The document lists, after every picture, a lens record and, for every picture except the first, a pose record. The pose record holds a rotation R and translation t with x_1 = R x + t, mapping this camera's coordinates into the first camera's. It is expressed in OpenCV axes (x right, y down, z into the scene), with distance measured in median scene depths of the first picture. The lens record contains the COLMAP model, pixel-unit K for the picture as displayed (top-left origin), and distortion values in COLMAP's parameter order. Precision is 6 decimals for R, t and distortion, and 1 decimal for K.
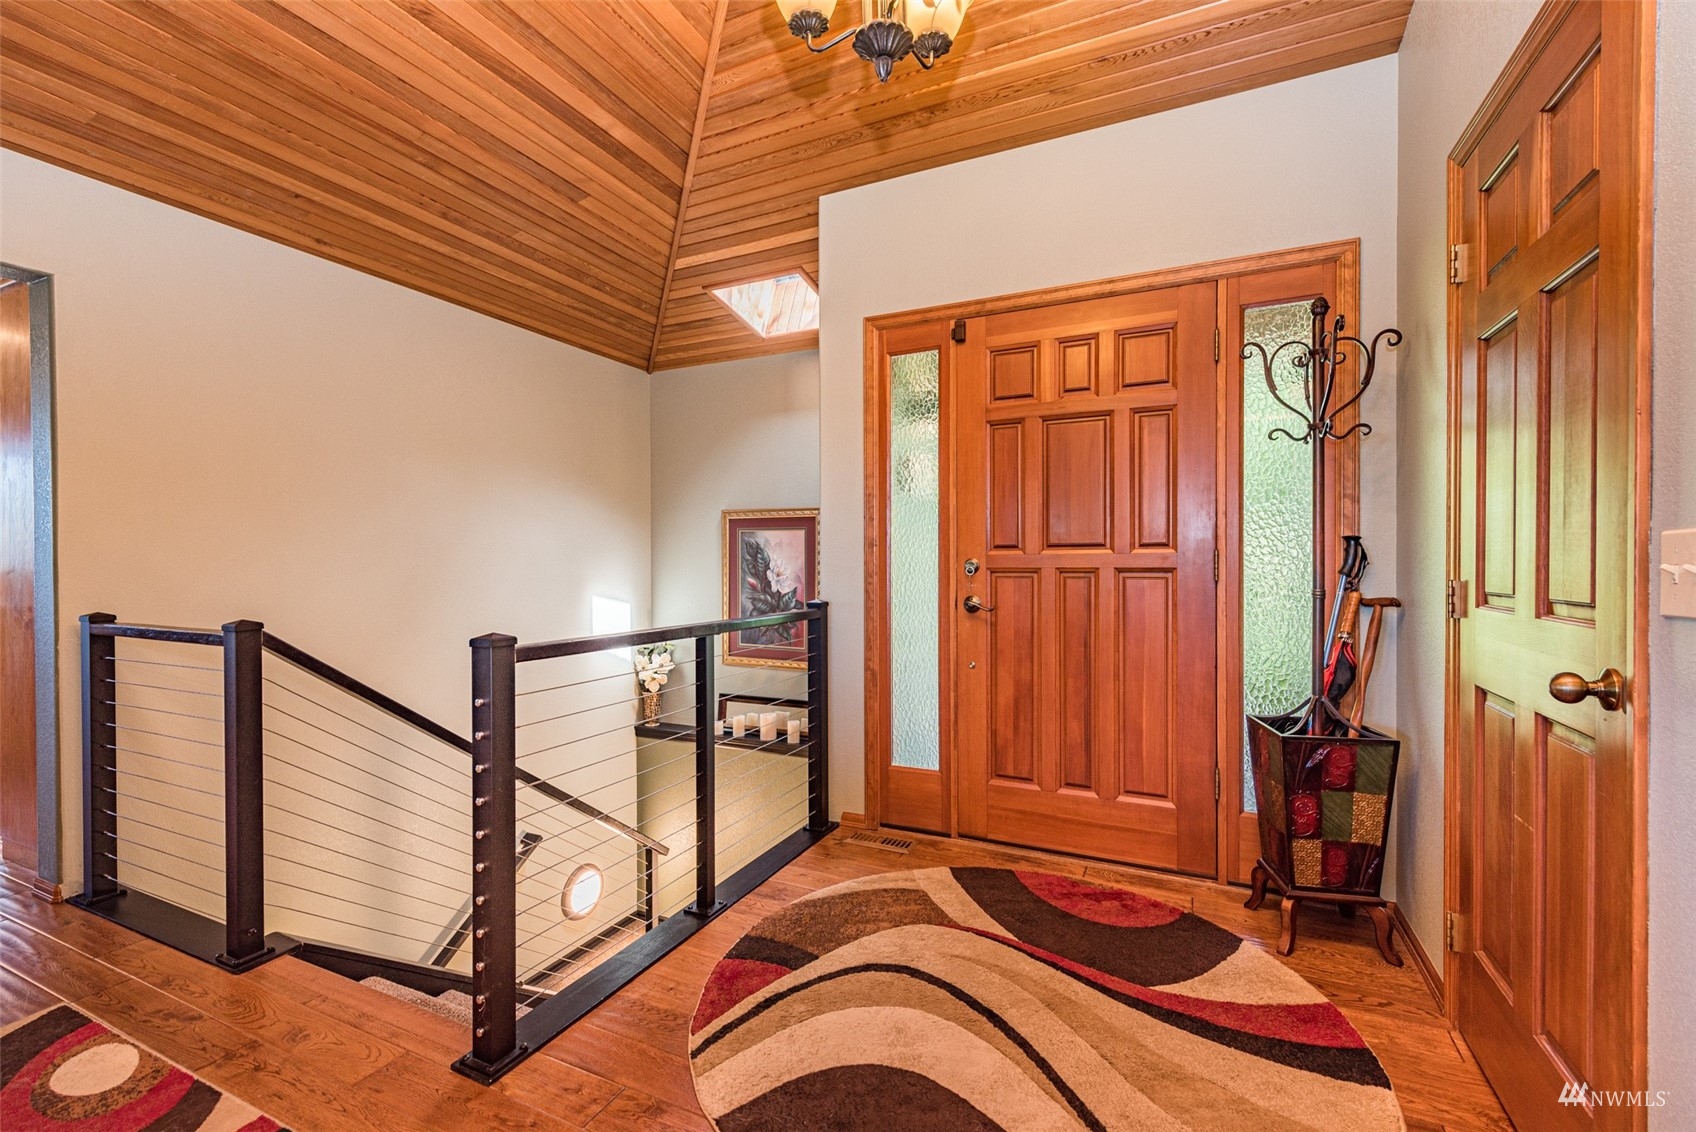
lens RADIAL K [[731.8, 0, 840.8], [0, 731.8, 563.3], [0, 0, 1]] dist [0.019337, -0.000161]
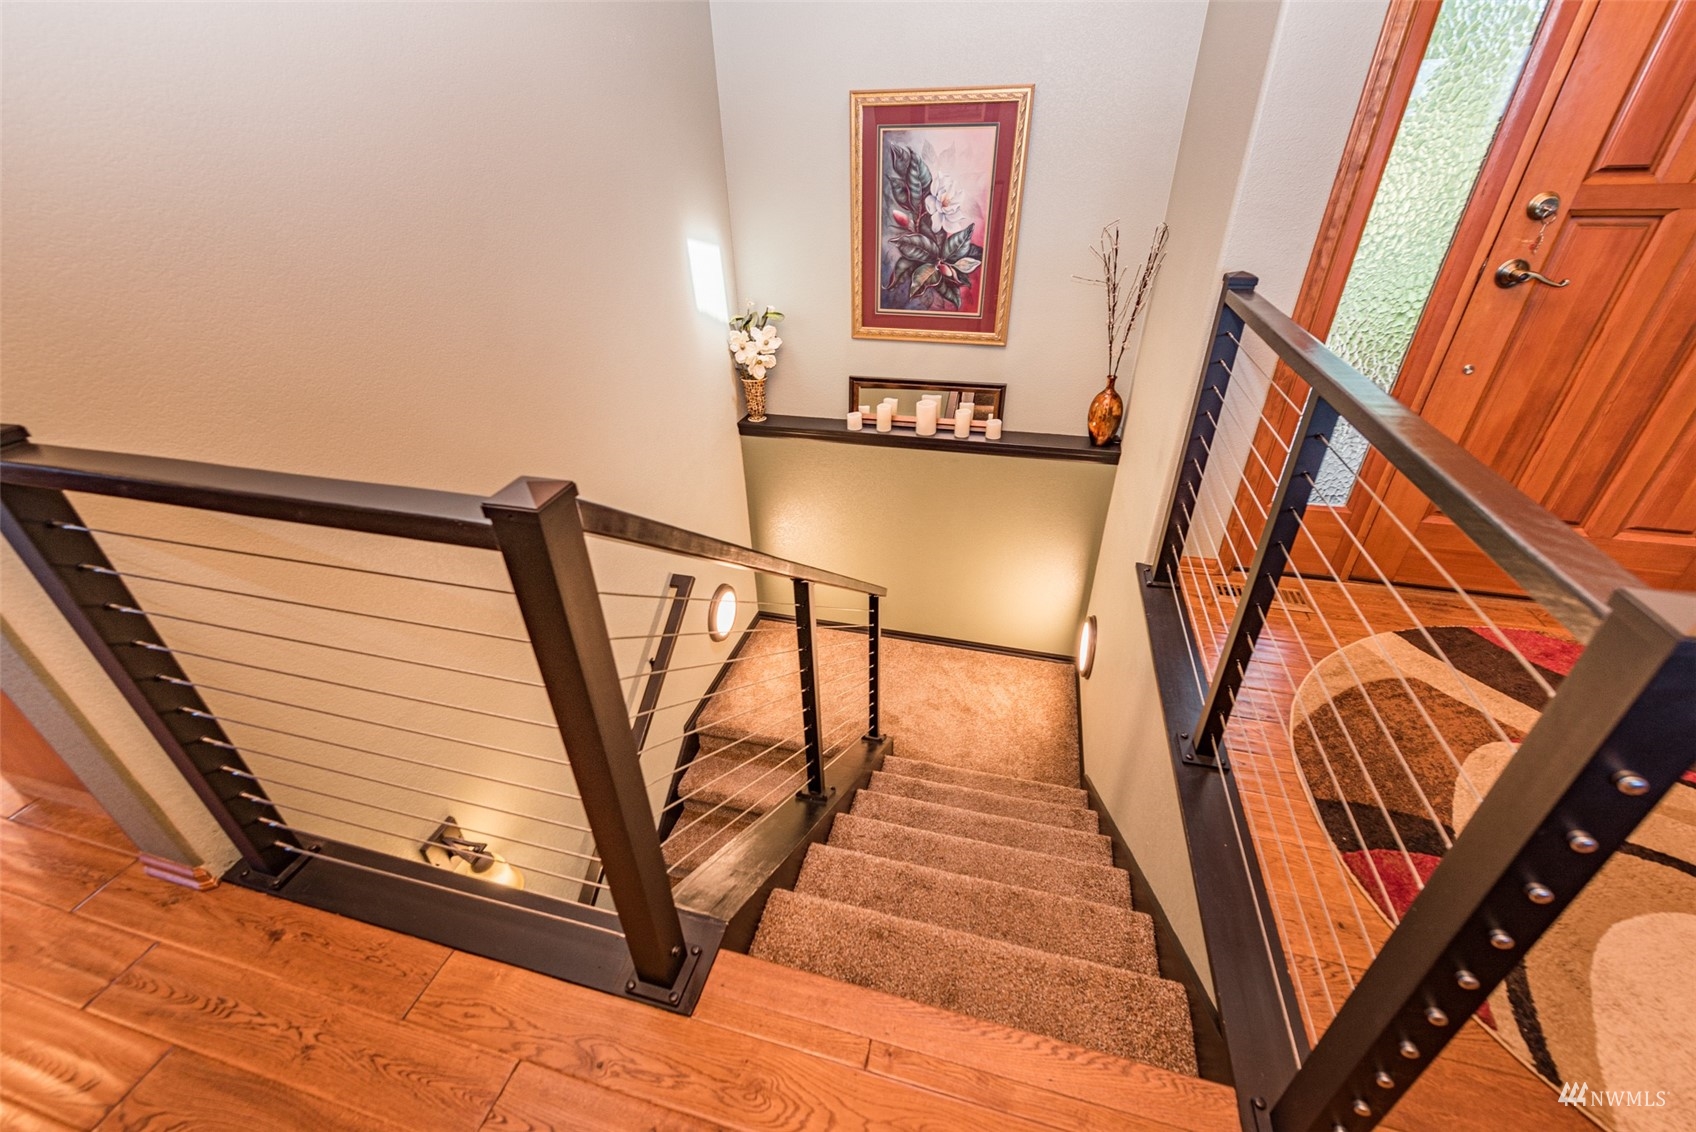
lens RADIAL K [[677.5, 0, 851.1], [0, 677.5, 568.3], [0, 0, 1]] dist [0.004299, -0.000265]
pose [[0.980831, -0.111546, 0.159773, -0.312548], [0.012565, 0.854439, 0.519399, -0.024430], [-0.194453, -0.507435, 0.839463, 0.297198]]
